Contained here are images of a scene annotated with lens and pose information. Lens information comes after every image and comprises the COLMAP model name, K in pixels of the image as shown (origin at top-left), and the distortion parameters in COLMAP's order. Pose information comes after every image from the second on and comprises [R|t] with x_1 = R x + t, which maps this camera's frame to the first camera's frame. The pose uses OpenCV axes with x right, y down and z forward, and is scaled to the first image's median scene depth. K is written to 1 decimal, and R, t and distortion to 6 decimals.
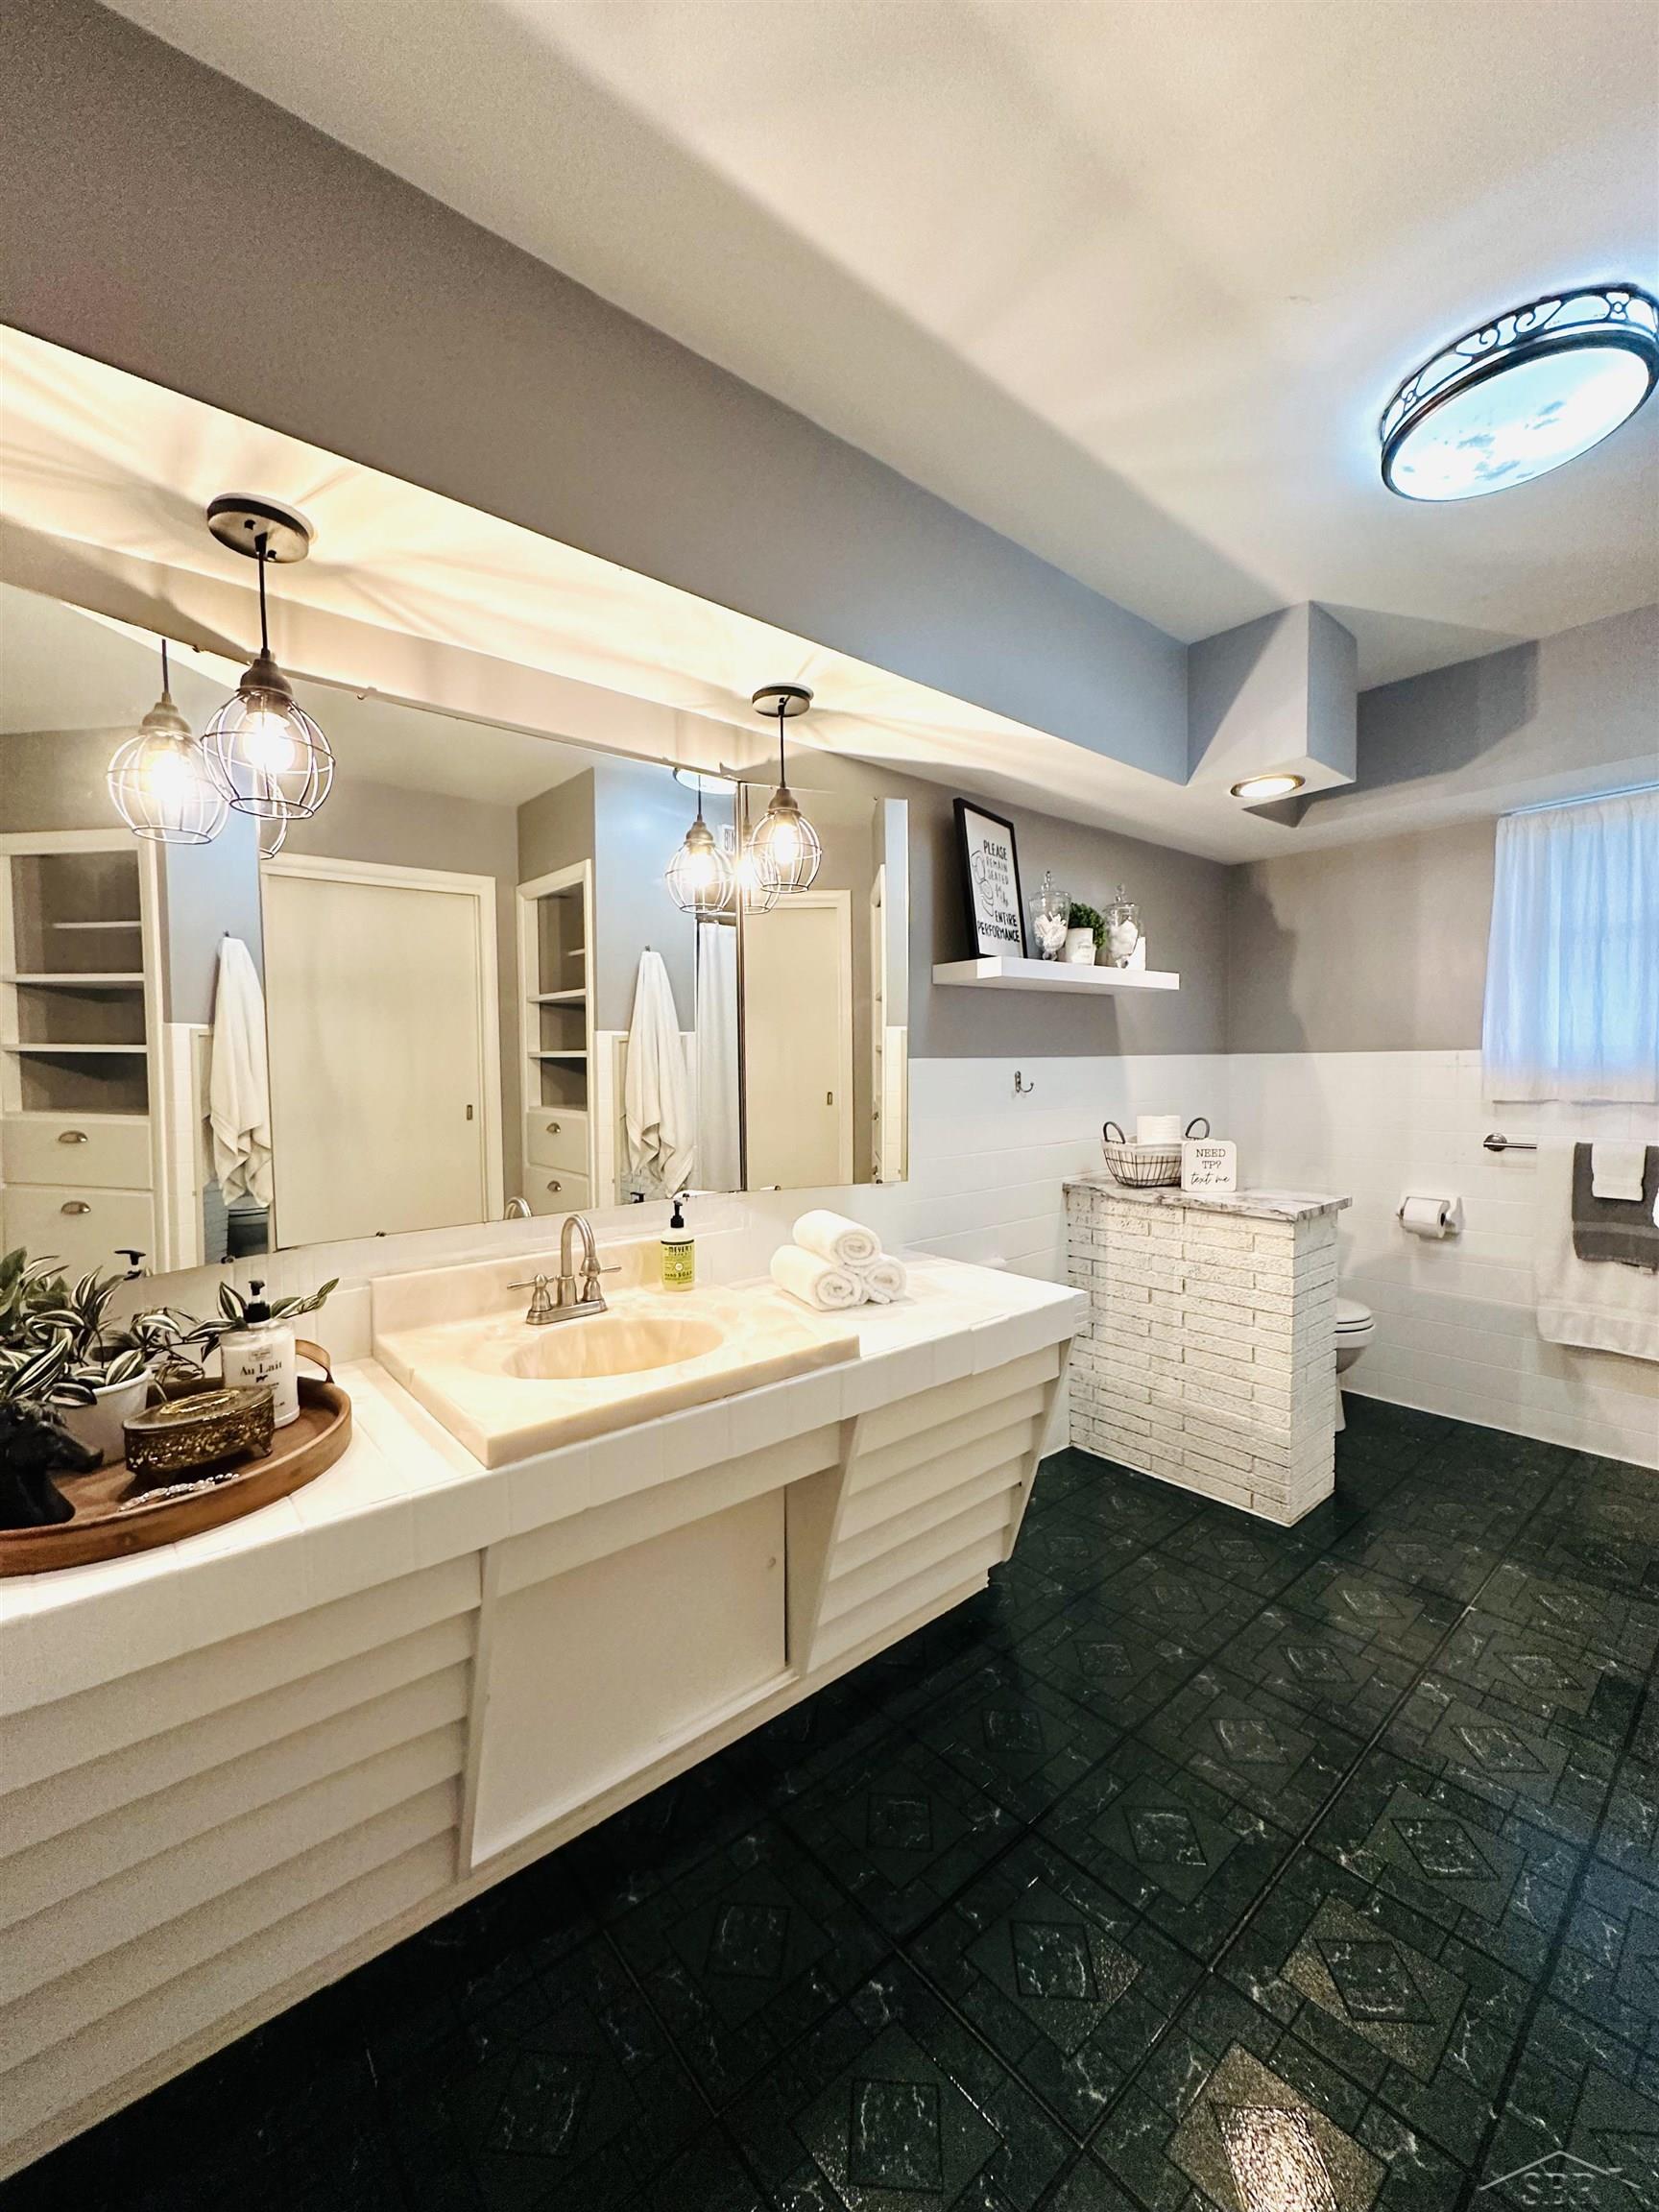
lens RADIAL K [[888.6, 0, 832.9], [0, 888.6, 1103.5], [0, 0, 1]] dist [-0.000796, -0.000081]
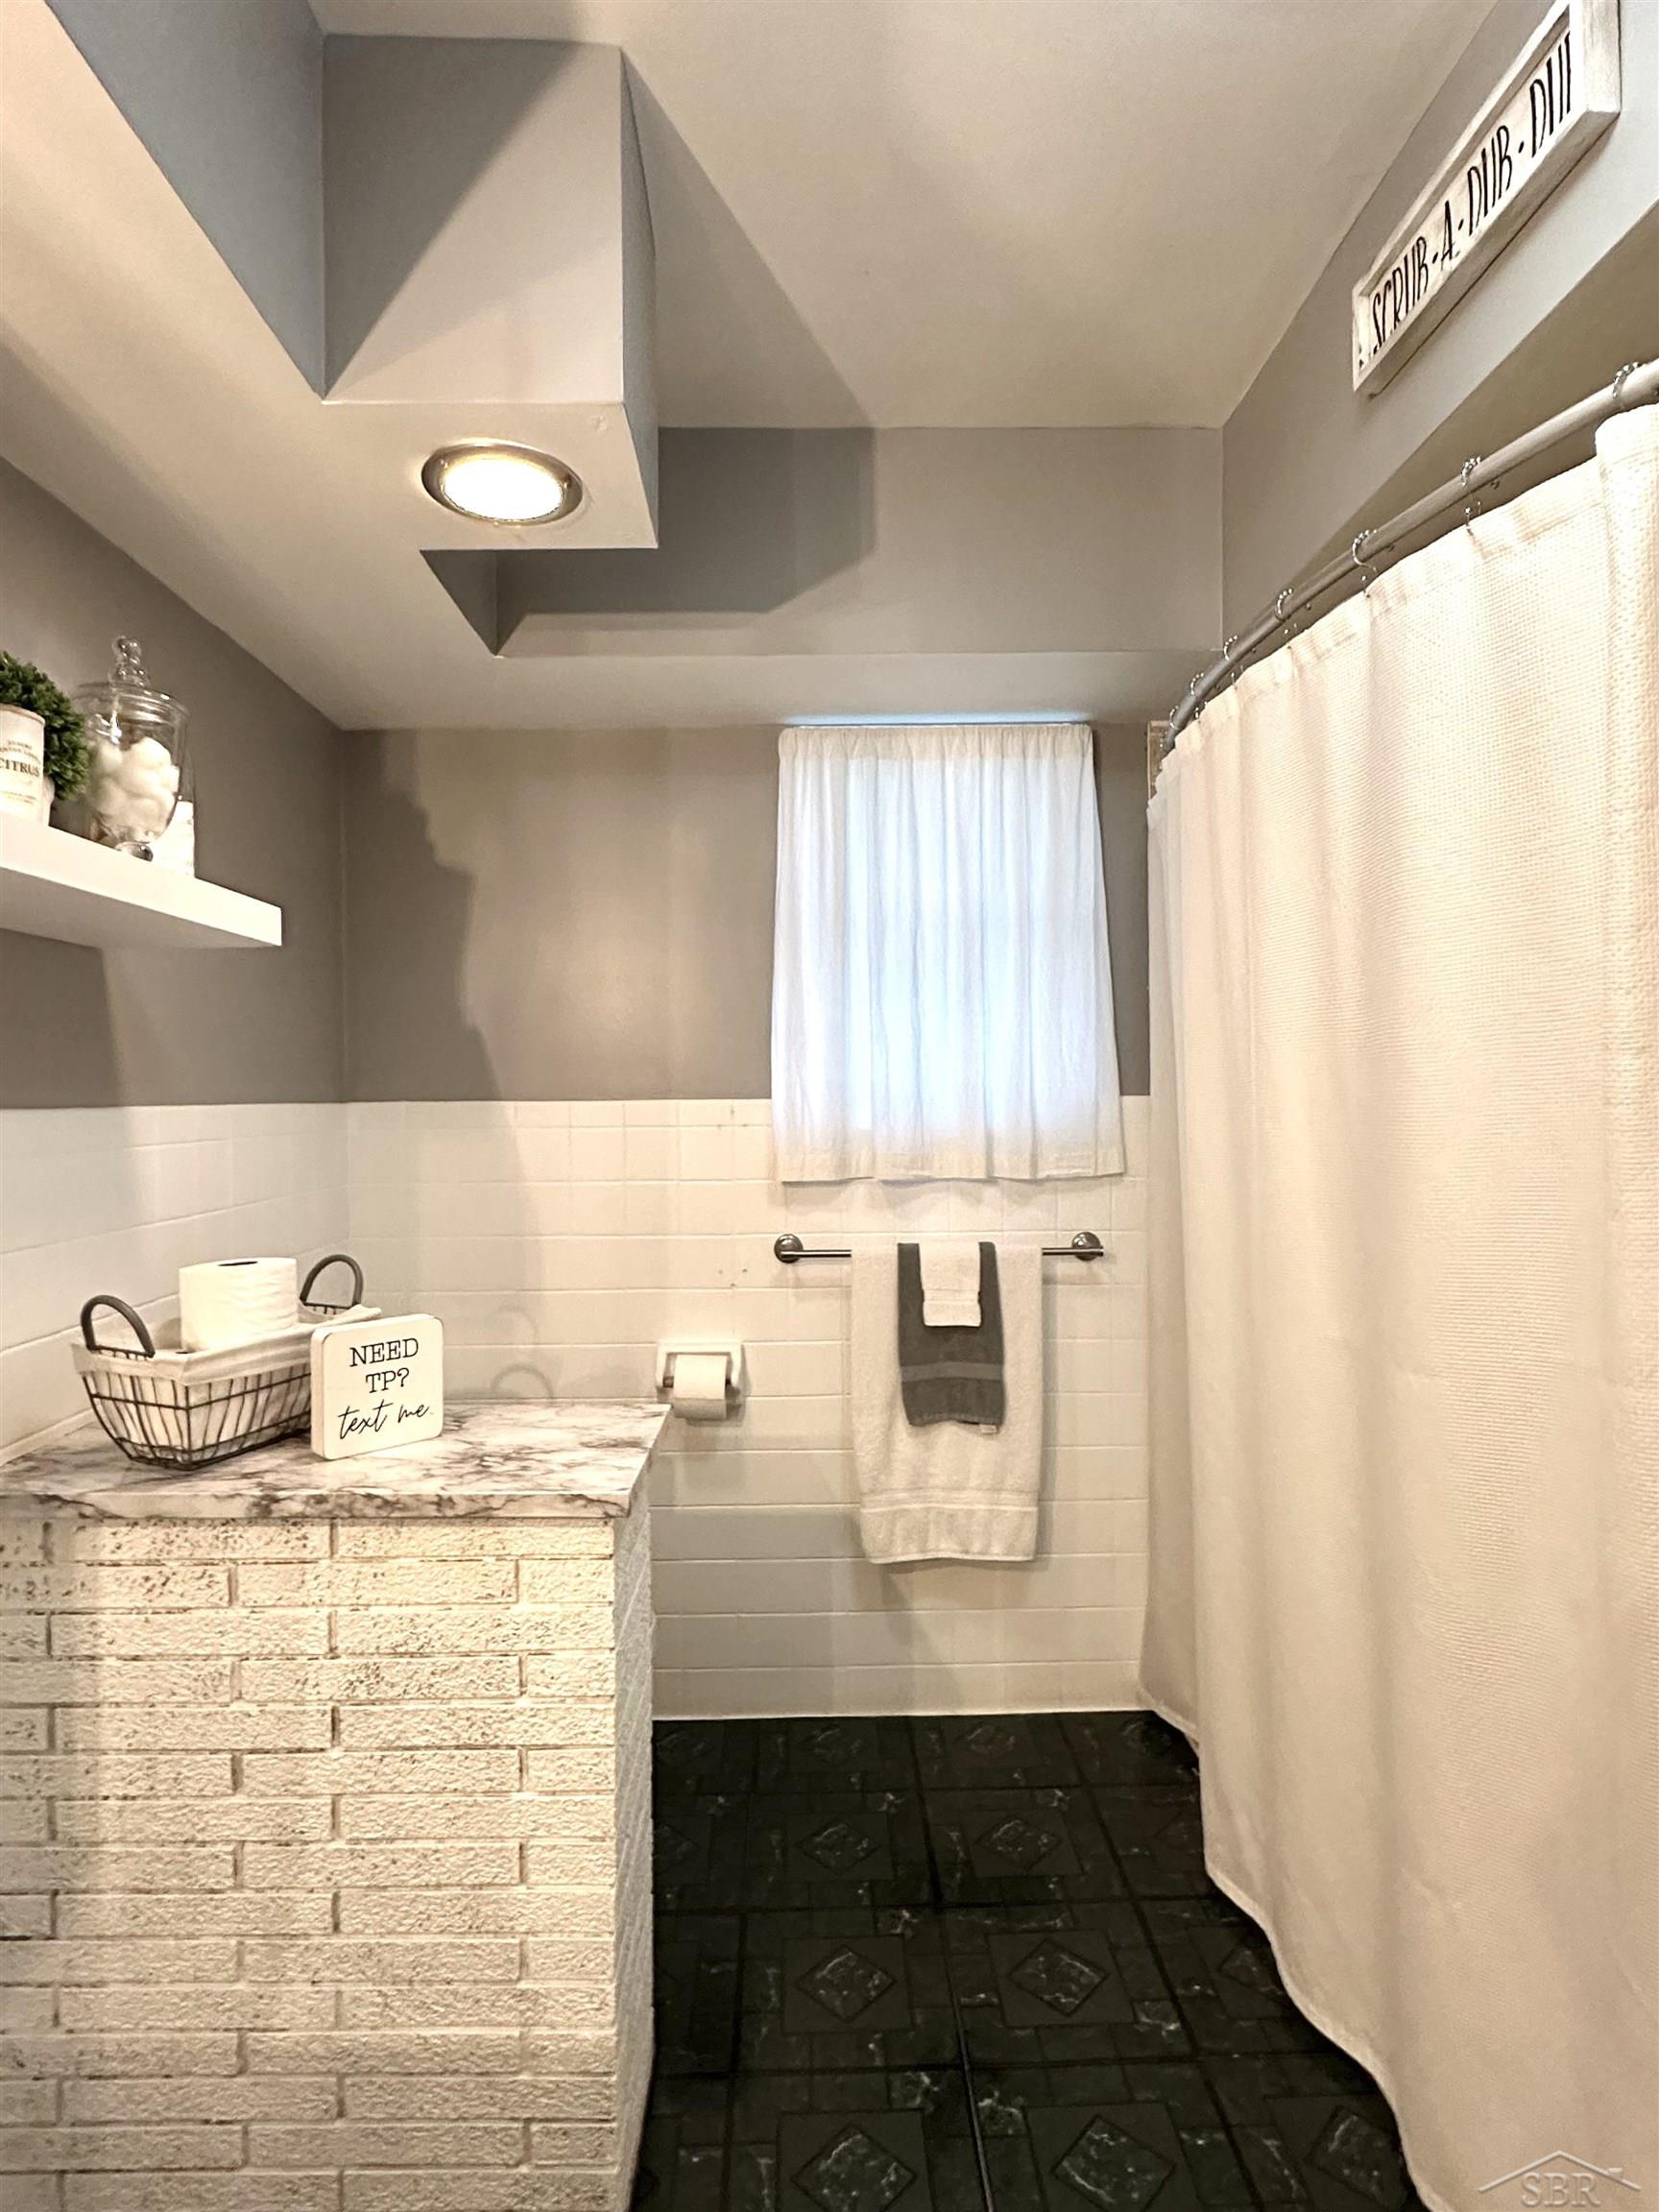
lens RADIAL K [[1175.6, 0, 824.2], [0, 1175.6, 1107.3], [0, 0, 1]] dist [-0.012627, 0.001857]
pose [[0.630304, 0.004685, 0.776335, 0.134871], [0.031839, 0.998985, -0.031879, -0.029671], [-0.775696, 0.044811, 0.629514, 0.492422]]
